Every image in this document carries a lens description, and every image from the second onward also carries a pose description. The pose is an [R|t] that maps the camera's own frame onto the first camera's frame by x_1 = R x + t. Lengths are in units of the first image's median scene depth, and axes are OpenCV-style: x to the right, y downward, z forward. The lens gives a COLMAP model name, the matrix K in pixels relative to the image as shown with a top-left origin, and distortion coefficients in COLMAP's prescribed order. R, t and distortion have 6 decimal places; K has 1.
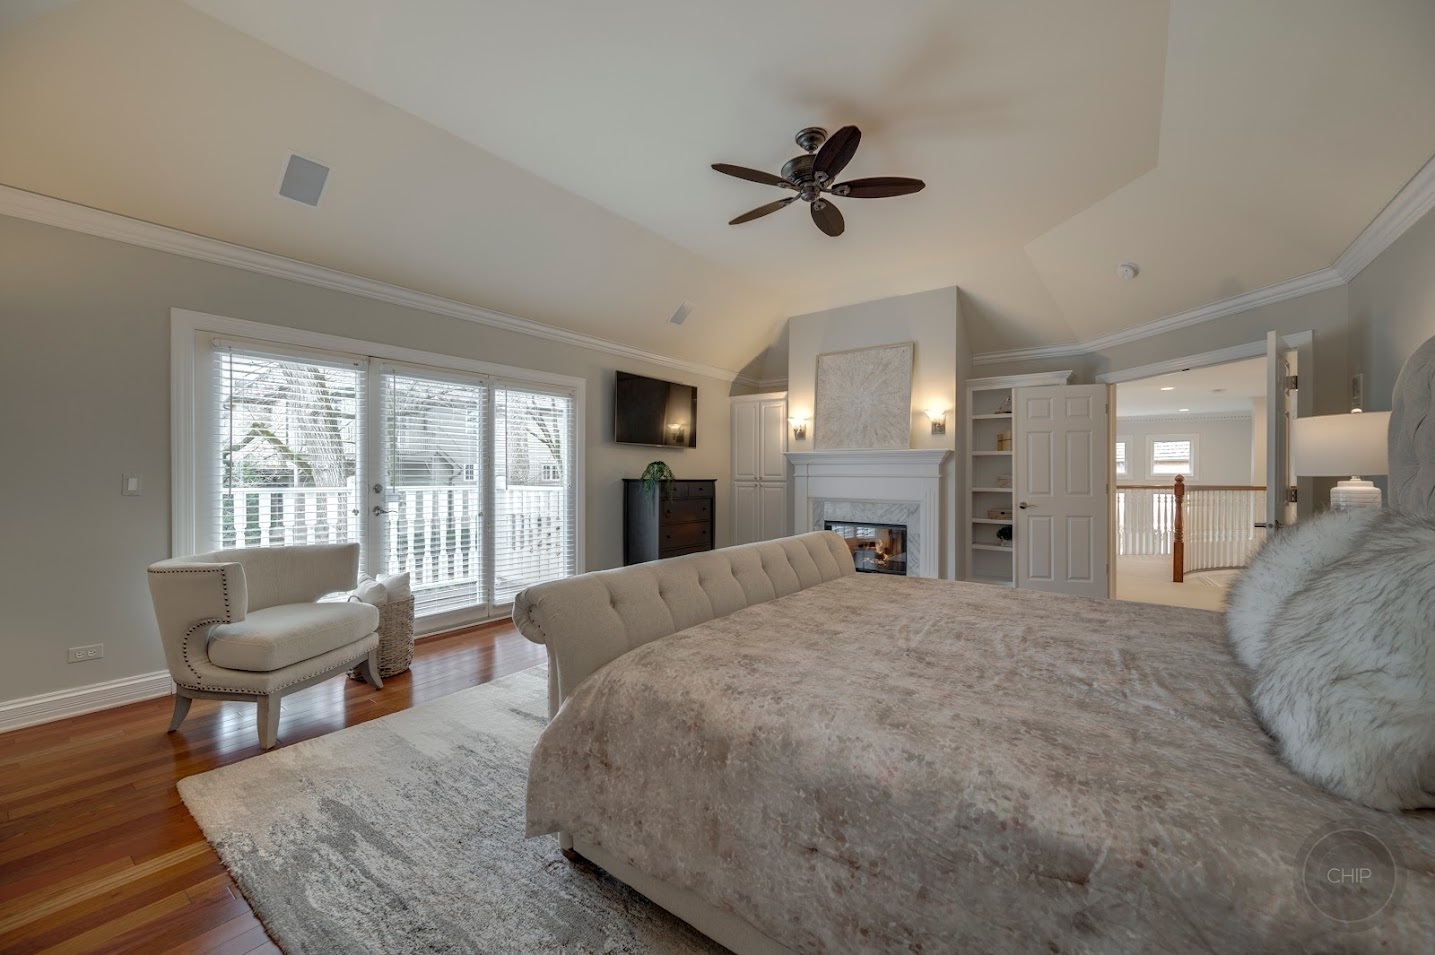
lens RADIAL K [[566.4, 0, 718.6], [0, 566.4, 475.7], [0, 0, 1]] dist [-0.002894, -0.000078]
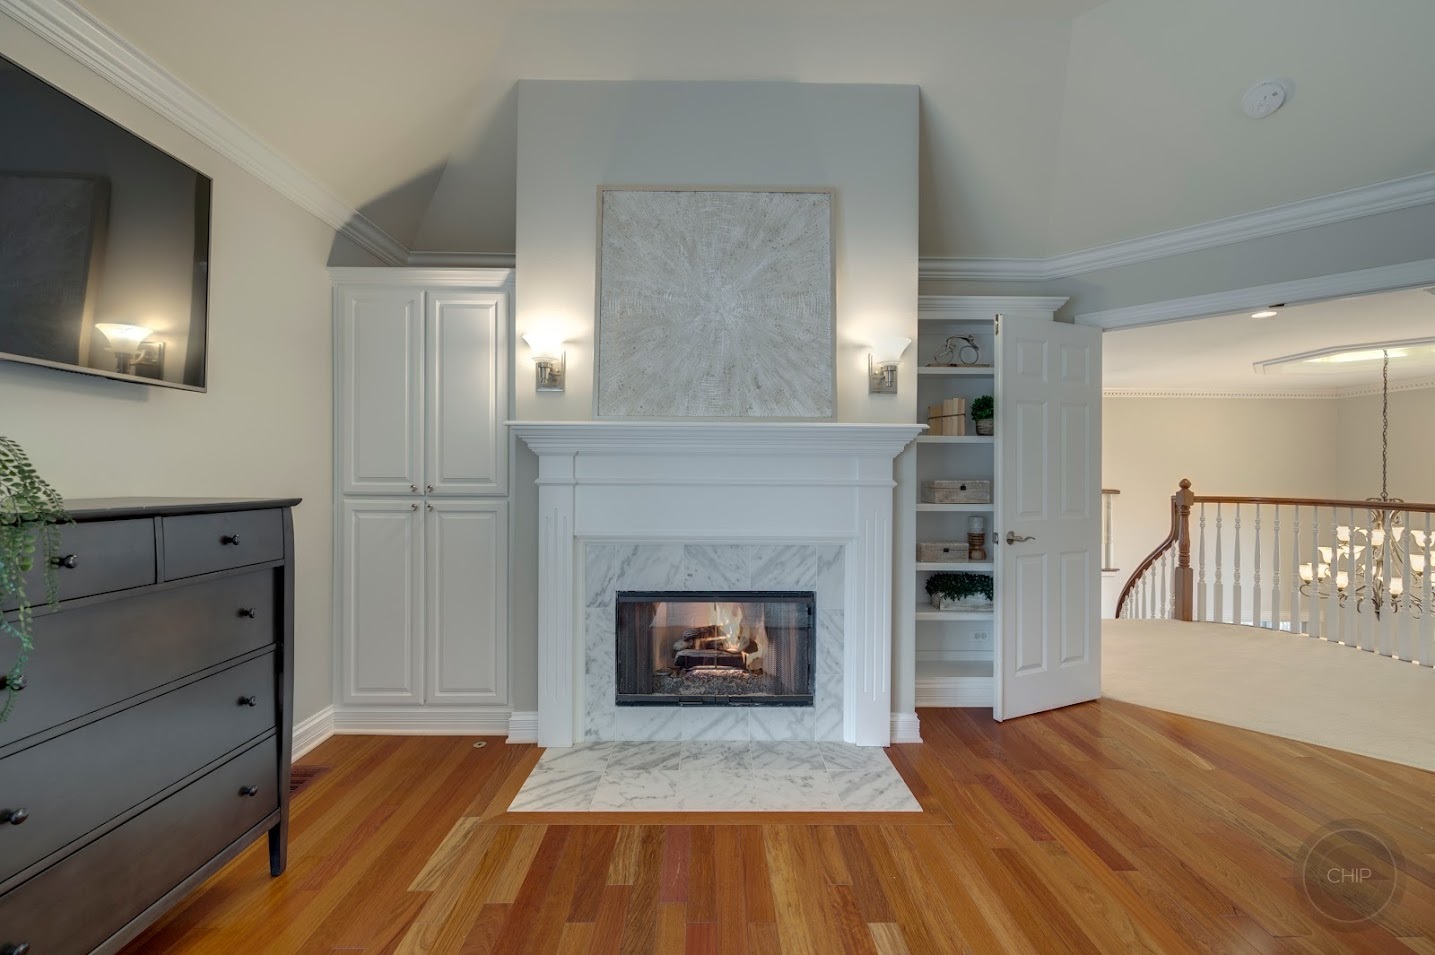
lens RADIAL K [[600.3, 0, 714.9], [0, 600.3, 471.2], [0, 0, 1]] dist [-0.002196, 0.000087]
pose [[0.791696, 0.000260, 0.610916, -0.022391], [-0.001276, 0.999998, 0.001228, -0.008840], [-0.610914, -0.001752, 0.791695, 0.613887]]
